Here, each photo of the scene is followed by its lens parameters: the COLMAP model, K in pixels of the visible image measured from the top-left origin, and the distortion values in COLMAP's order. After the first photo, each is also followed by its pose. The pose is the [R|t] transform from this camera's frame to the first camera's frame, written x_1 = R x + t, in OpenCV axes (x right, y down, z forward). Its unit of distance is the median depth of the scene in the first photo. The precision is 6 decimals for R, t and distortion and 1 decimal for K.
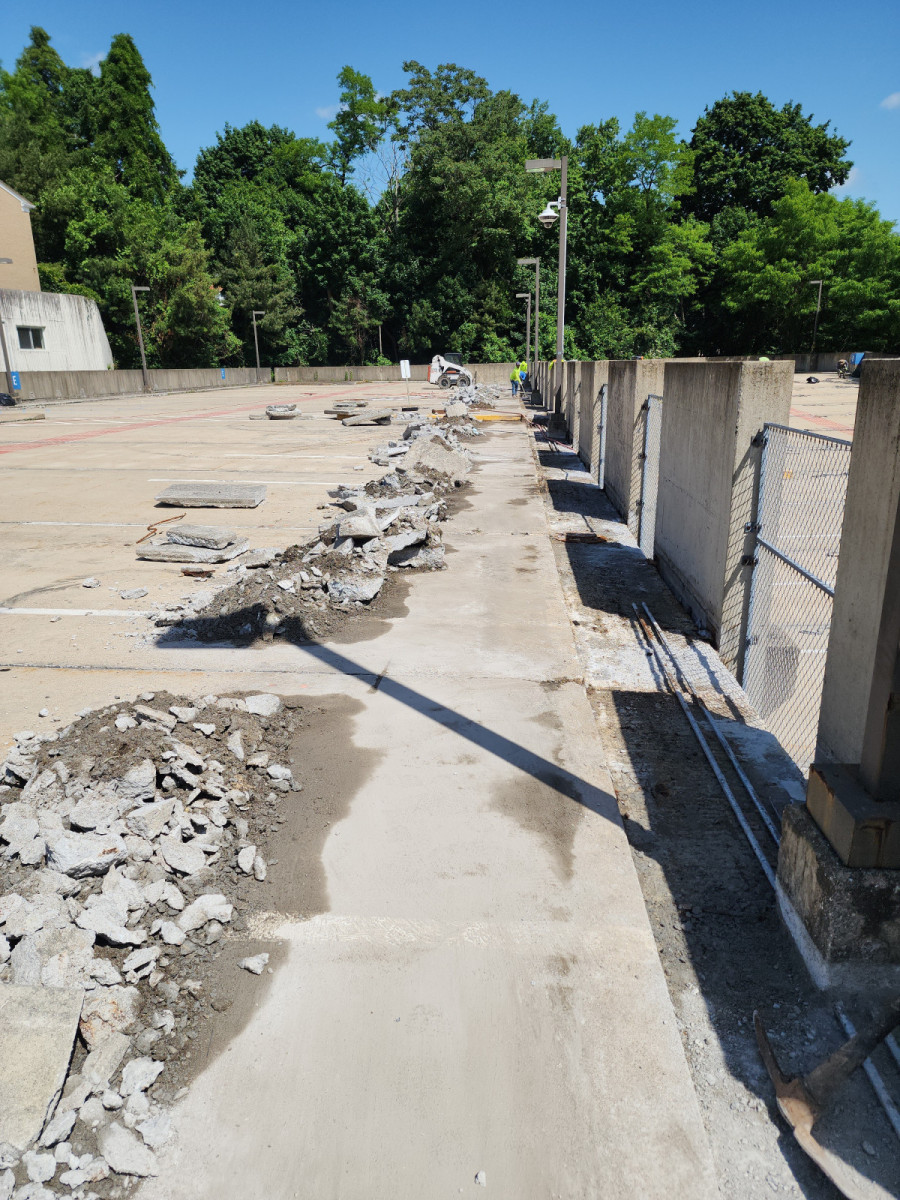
lens RADIAL K [[805.0, 0, 451.9], [0, 805.0, 593.9], [0, 0, 1]] dist [0.033613, -0.002128]
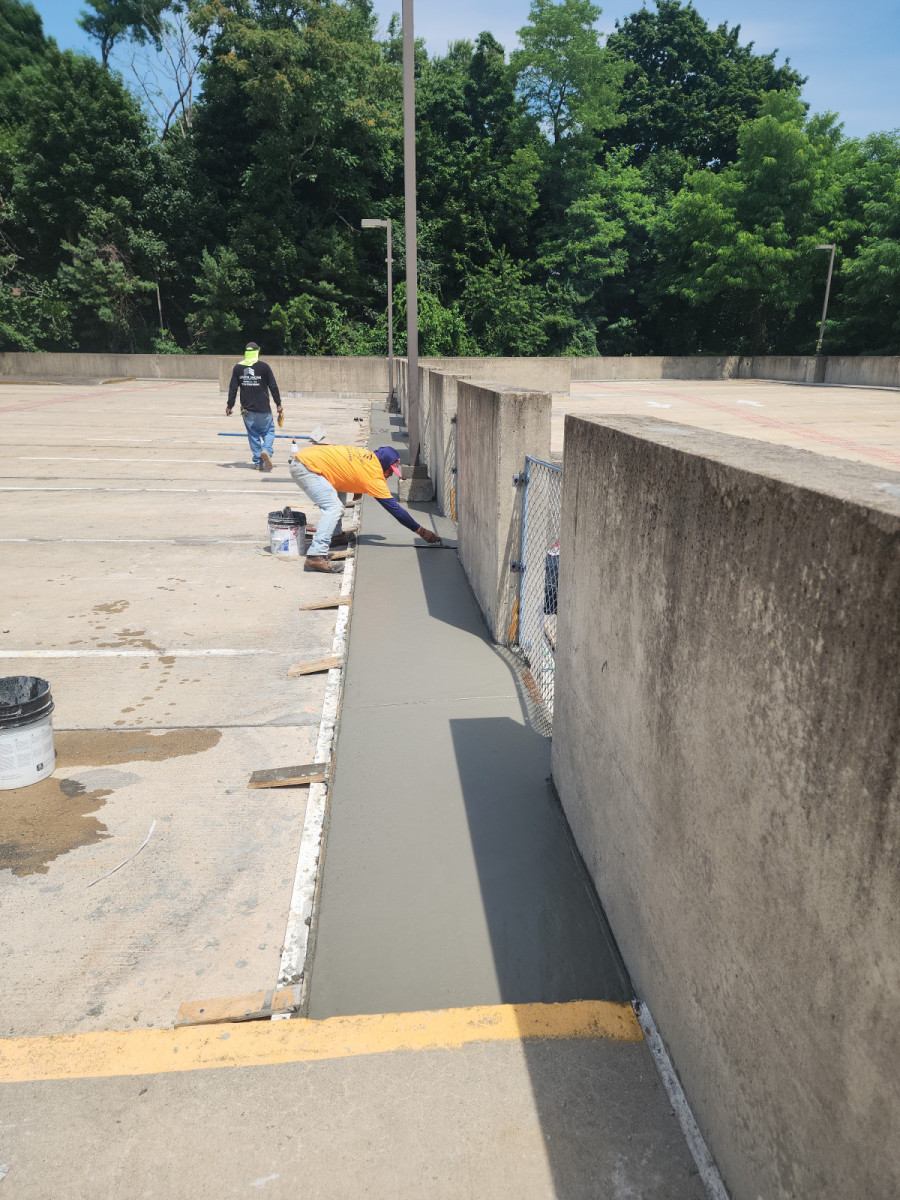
lens RADIAL K [[805.0, 0, 445.4], [0, 805.0, 604.4], [0, 0, 1]] dist [0.033613, -0.002128]
pose [[0.983950, -0.027846, 0.176256, 0.013437], [0.027127, 0.999611, 0.006488, -0.084393], [-0.176368, -0.001602, 0.984323, 0.325781]]
